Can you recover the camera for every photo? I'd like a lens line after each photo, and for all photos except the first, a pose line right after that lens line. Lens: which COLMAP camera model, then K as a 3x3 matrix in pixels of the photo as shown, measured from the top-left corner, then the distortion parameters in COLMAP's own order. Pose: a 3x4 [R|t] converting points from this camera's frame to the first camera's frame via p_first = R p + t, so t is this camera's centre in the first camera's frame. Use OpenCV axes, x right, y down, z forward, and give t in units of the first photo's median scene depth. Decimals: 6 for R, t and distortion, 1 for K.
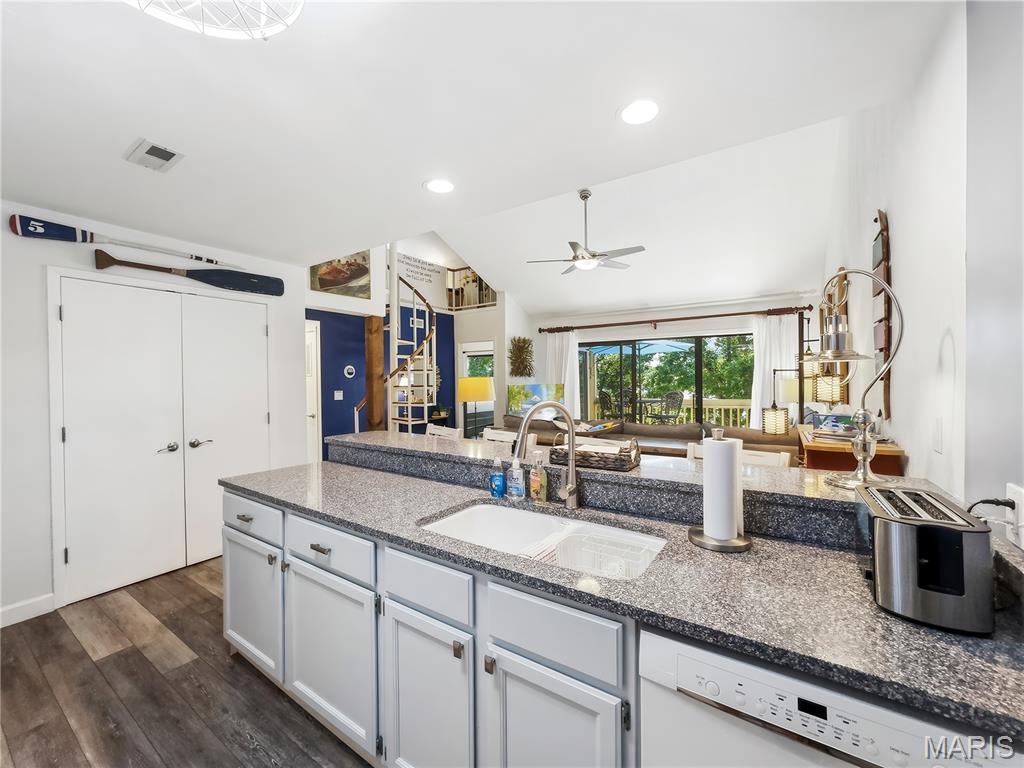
lens RADIAL K [[420.0, 0, 506.6], [0, 420.0, 384.3], [0, 0, 1]] dist [-0.012218, 0.000570]
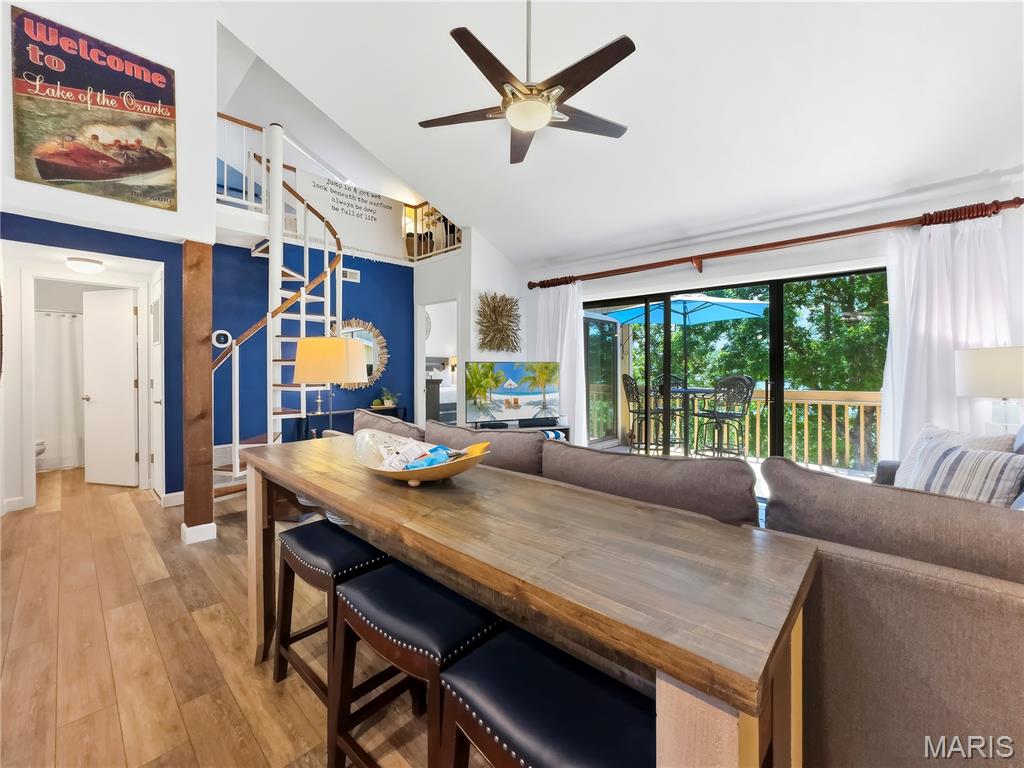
lens RADIAL K [[420.0, 0, 502.0], [0, 420.0, 365.0], [0, 0, 1]] dist [-0.012218, 0.000570]
pose [[0.985725, 0.012103, -0.167930, 0.157129], [-0.014311, 0.999826, -0.011942, 0.012882], [0.167756, 0.014175, 0.985727, 0.319426]]
